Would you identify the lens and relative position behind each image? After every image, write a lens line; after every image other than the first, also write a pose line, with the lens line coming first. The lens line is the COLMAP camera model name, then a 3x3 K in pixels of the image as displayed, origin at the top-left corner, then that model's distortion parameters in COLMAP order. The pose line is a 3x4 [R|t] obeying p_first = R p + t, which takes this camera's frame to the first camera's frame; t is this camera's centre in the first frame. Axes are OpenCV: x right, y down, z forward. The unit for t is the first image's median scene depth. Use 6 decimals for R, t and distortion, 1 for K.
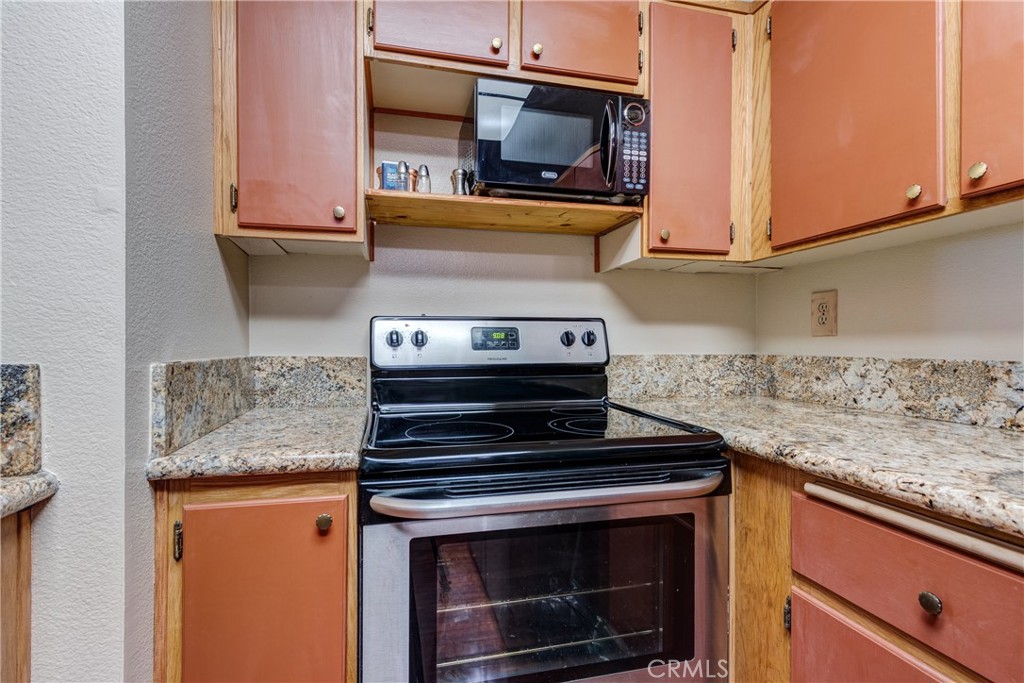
lens RADIAL K [[465.4, 0, 504.9], [0, 465.4, 342.8], [0, 0, 1]] dist [0.018293, 0.000373]
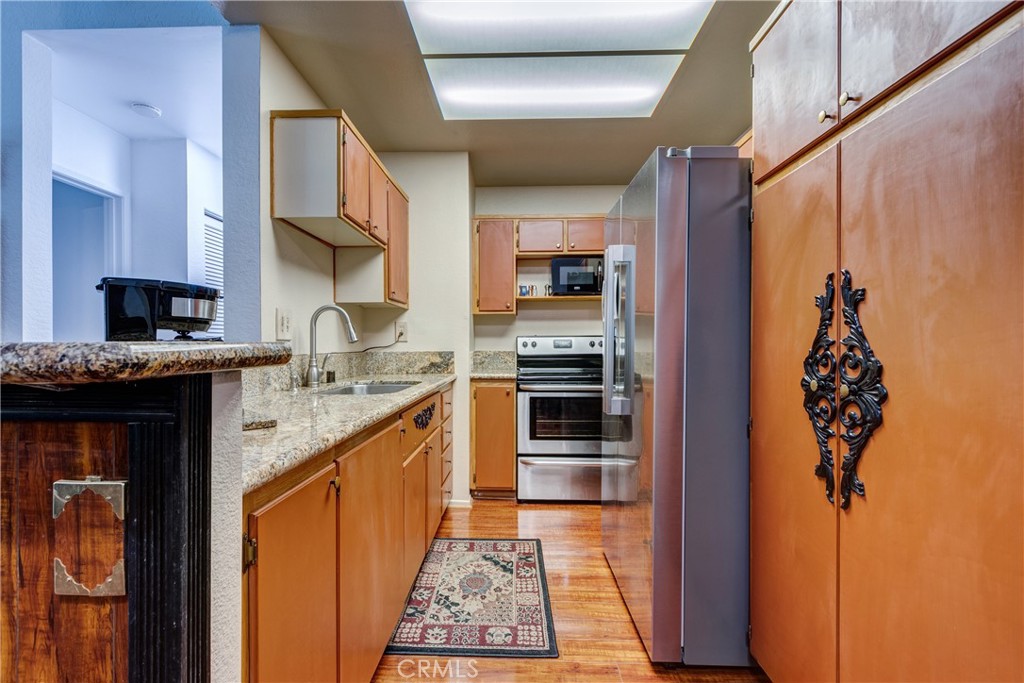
lens RADIAL K [[465.4, 0, 509.1], [0, 465.4, 344.0], [0, 0, 1]] dist [0.018293, 0.000373]
pose [[0.965551, -0.002322, -0.260204, 0.431027], [0.003403, 0.999987, 0.003705, -0.024117], [0.260192, -0.004463, 0.965547, -1.865735]]
